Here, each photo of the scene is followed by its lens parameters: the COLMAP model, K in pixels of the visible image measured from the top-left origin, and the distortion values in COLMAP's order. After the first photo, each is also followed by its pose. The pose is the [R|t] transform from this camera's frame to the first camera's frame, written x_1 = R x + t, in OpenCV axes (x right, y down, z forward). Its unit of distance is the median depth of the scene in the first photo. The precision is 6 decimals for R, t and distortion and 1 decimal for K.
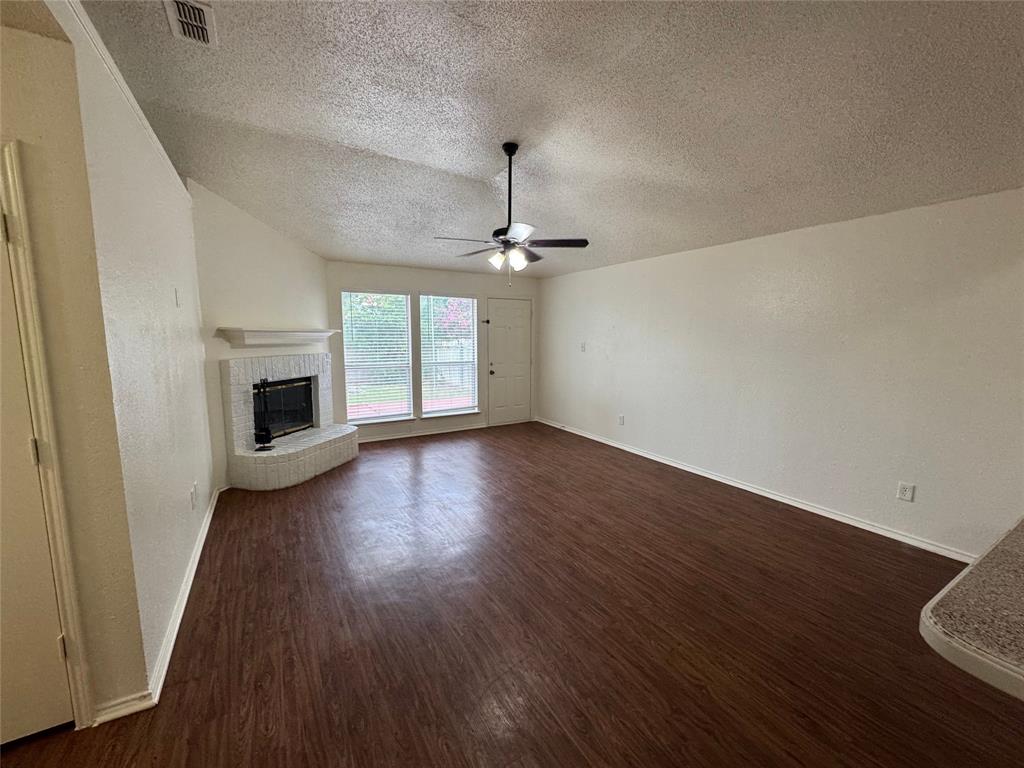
lens RADIAL K [[409.6, 0, 514.2], [0, 409.6, 384.0], [0, 0, 1]] dist [-0.002401, -0.000370]
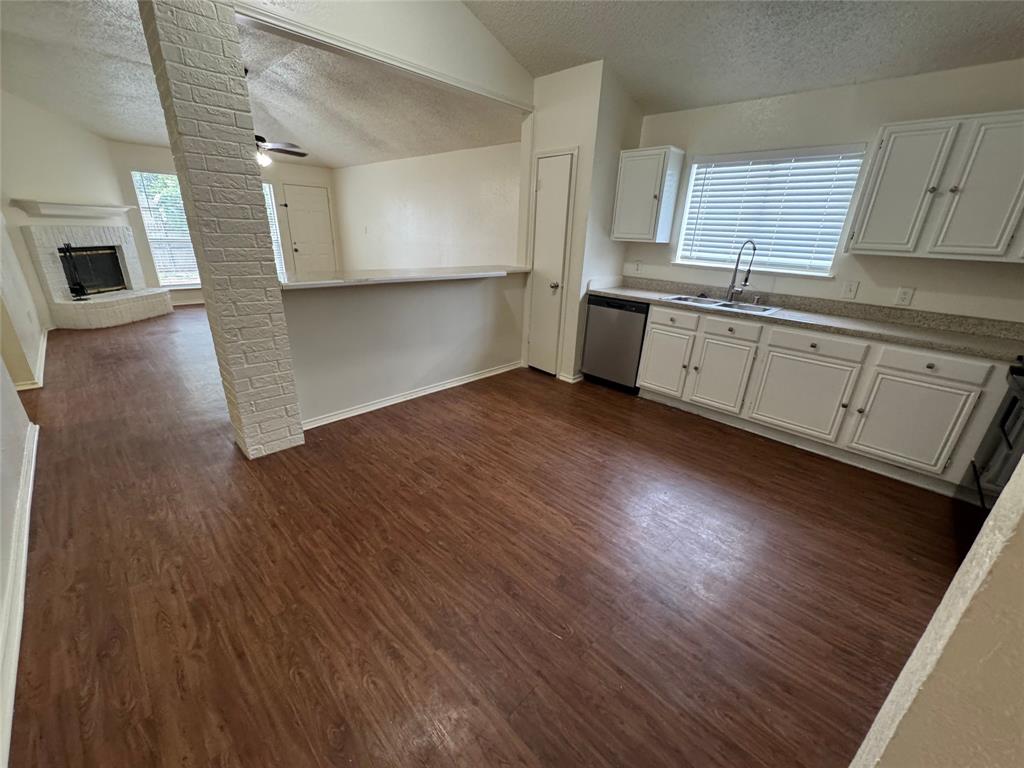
lens RADIAL K [[409.6, 0, 514.2], [0, 409.6, 384.0], [0, 0, 1]] dist [-0.002401, -0.000370]
pose [[0.965533, -0.060664, 0.253111, 0.326757], [-0.002531, 0.970225, 0.242191, 0.084437], [-0.260267, -0.234485, 0.936631, -0.556401]]
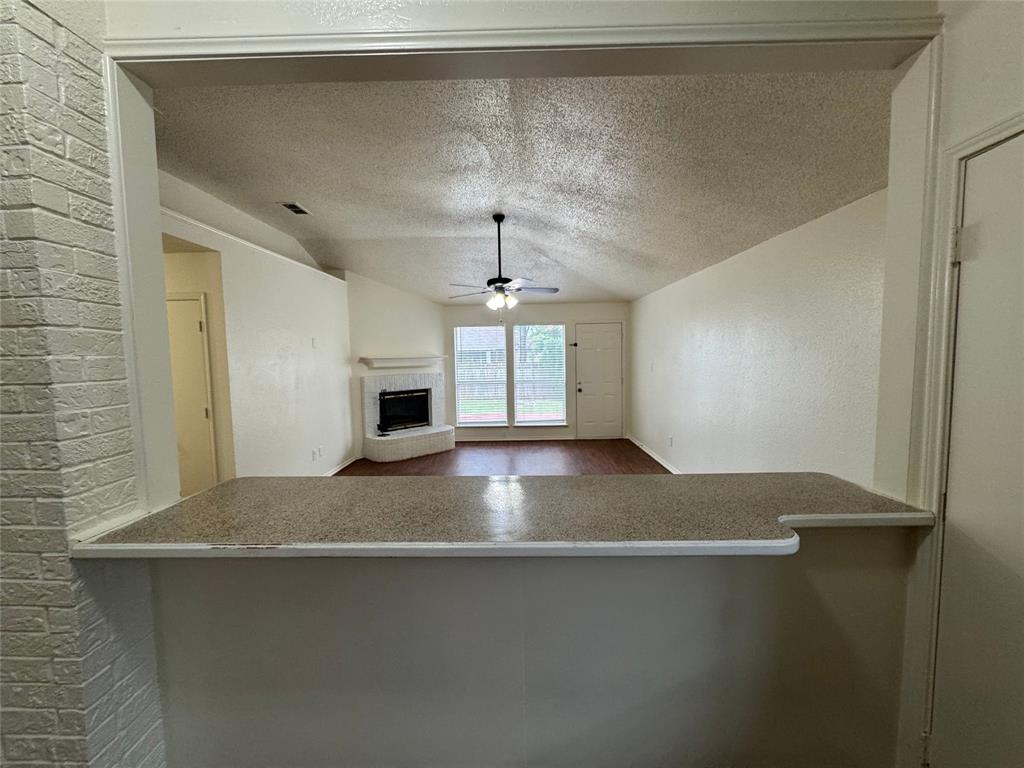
lens RADIAL K [[409.6, 0, 514.2], [0, 409.6, 384.0], [0, 0, 1]] dist [-0.002401, -0.000370]
pose [[0.851492, 0.018536, -0.524039, 0.506986], [-0.040974, 0.998671, -0.031253, -0.004181], [0.522764, 0.048084, 0.851120, -0.044846]]
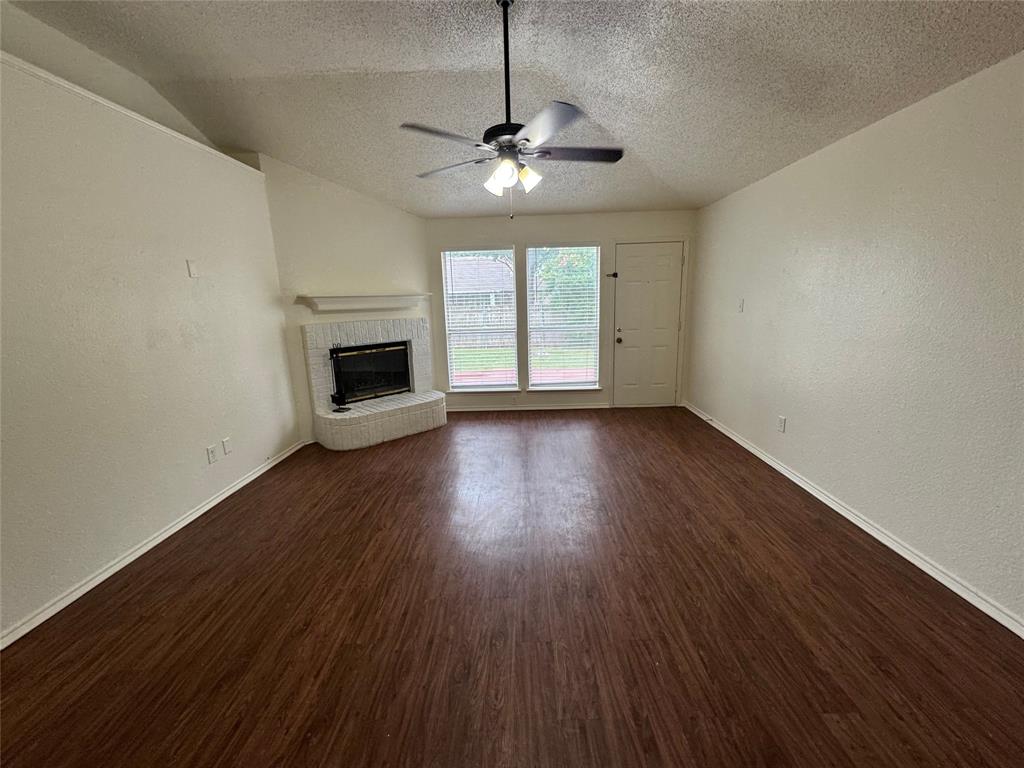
lens RADIAL K [[409.6, 0, 514.2], [0, 409.6, 384.0], [0, 0, 1]] dist [-0.002401, -0.000370]
pose [[0.844757, 0.081822, -0.528858, 0.270880], [-0.031477, 0.994128, 0.103527, -0.027355], [0.534224, -0.070808, 0.842372, 0.298137]]
